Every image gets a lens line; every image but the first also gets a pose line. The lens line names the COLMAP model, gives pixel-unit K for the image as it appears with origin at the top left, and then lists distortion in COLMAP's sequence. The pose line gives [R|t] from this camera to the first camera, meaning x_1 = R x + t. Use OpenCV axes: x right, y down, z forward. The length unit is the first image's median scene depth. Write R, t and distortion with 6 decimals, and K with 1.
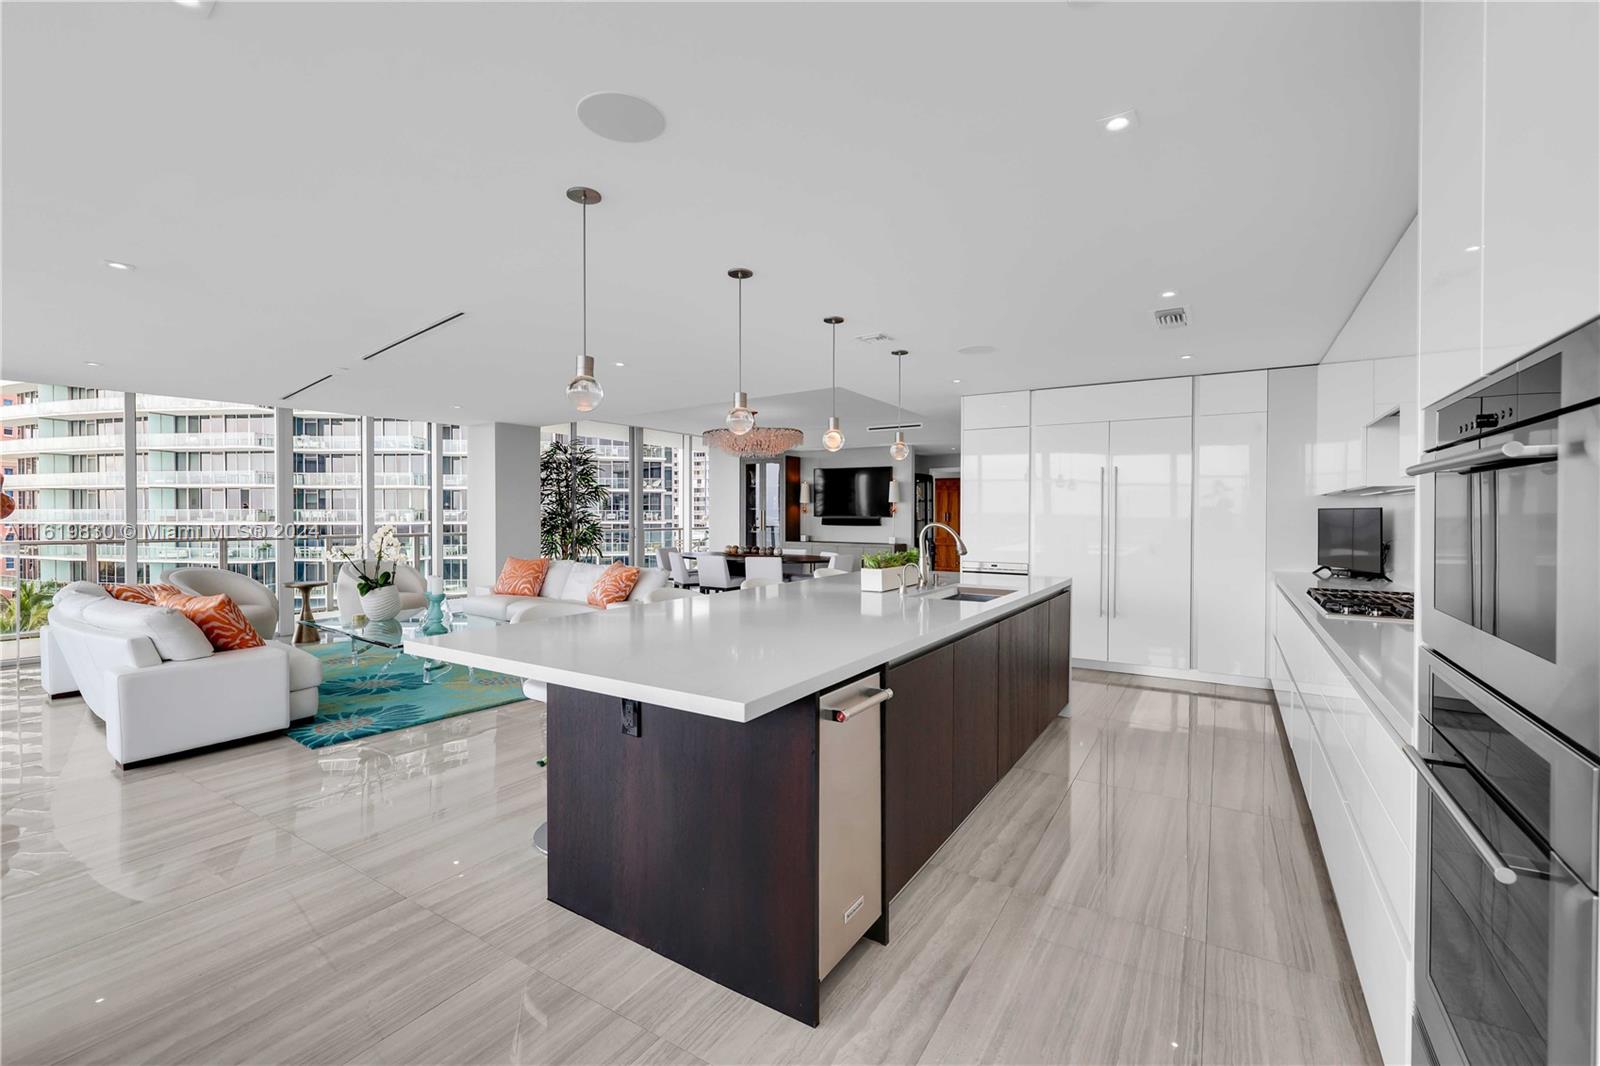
lens RADIAL K [[675.8, 0, 800.6], [0, 675.8, 523.4], [0, 0, 1]] dist [-0.006580, 0.001690]
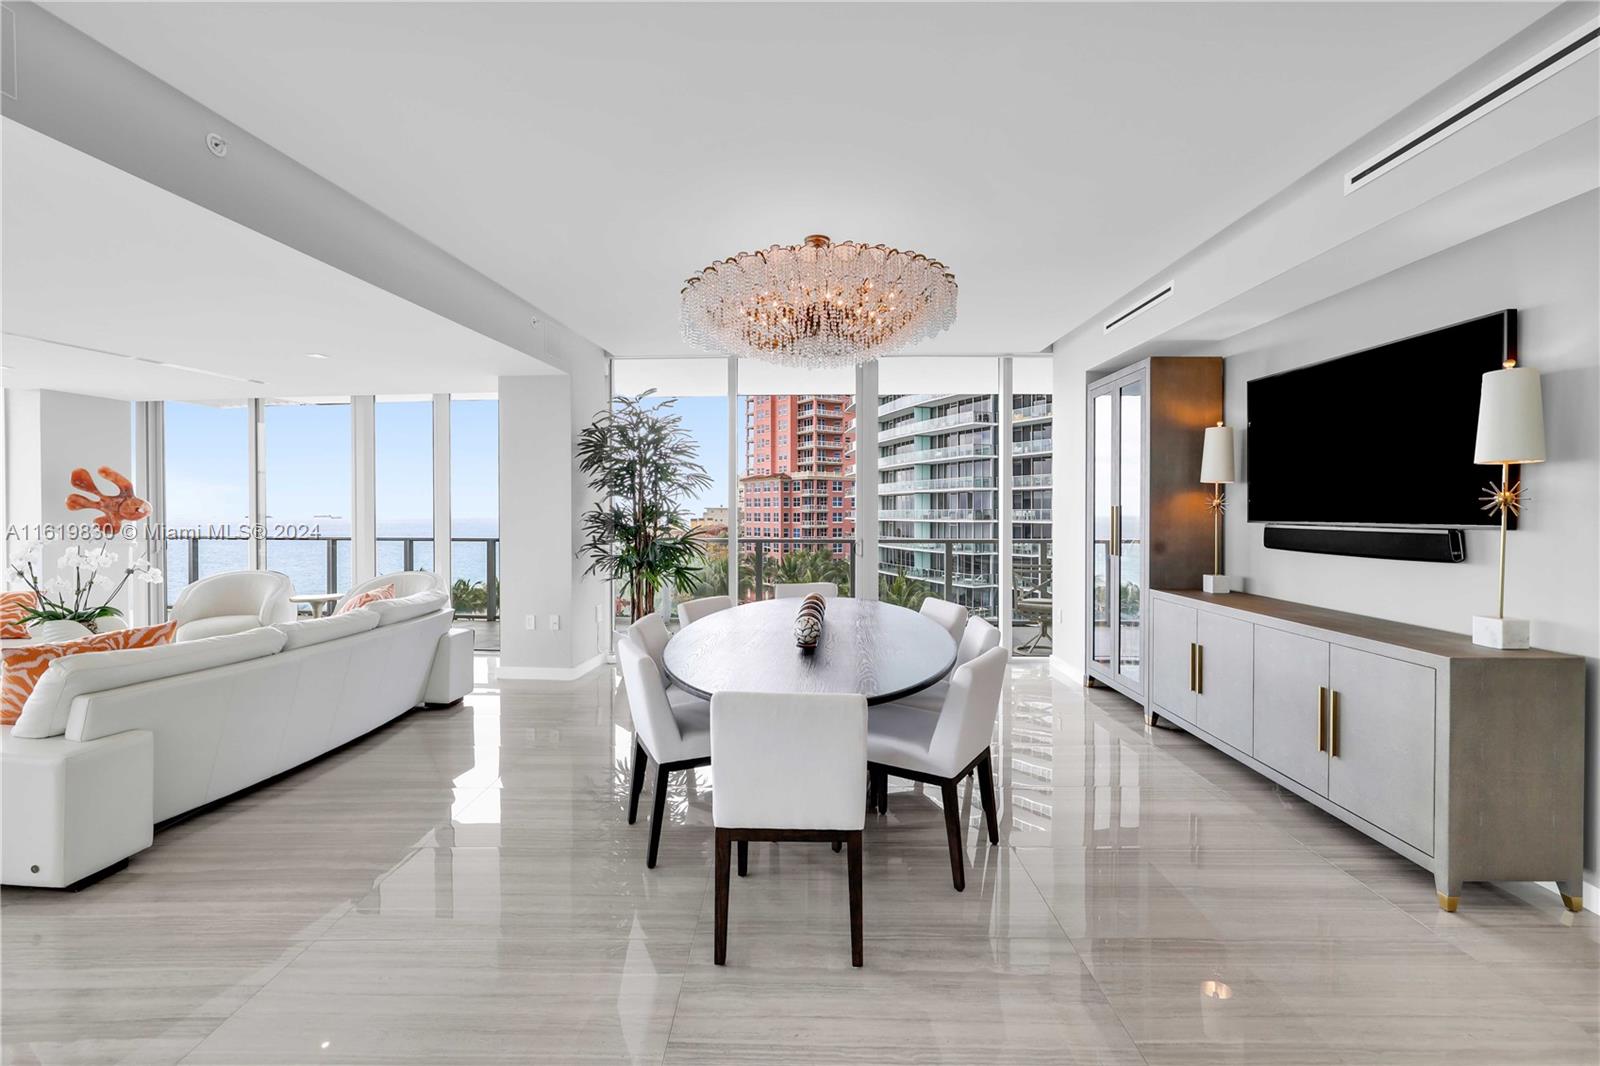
lens RADIAL K [[675.8, 0, 800.4], [0, 675.8, 518.9], [0, 0, 1]] dist [-0.006580, 0.001690]
pose [[0.534679, 0.004121, -0.845045, 0.187891], [-0.007455, 0.999972, 0.000160, -0.010184], [0.845022, 0.006214, 0.534695, 0.629738]]
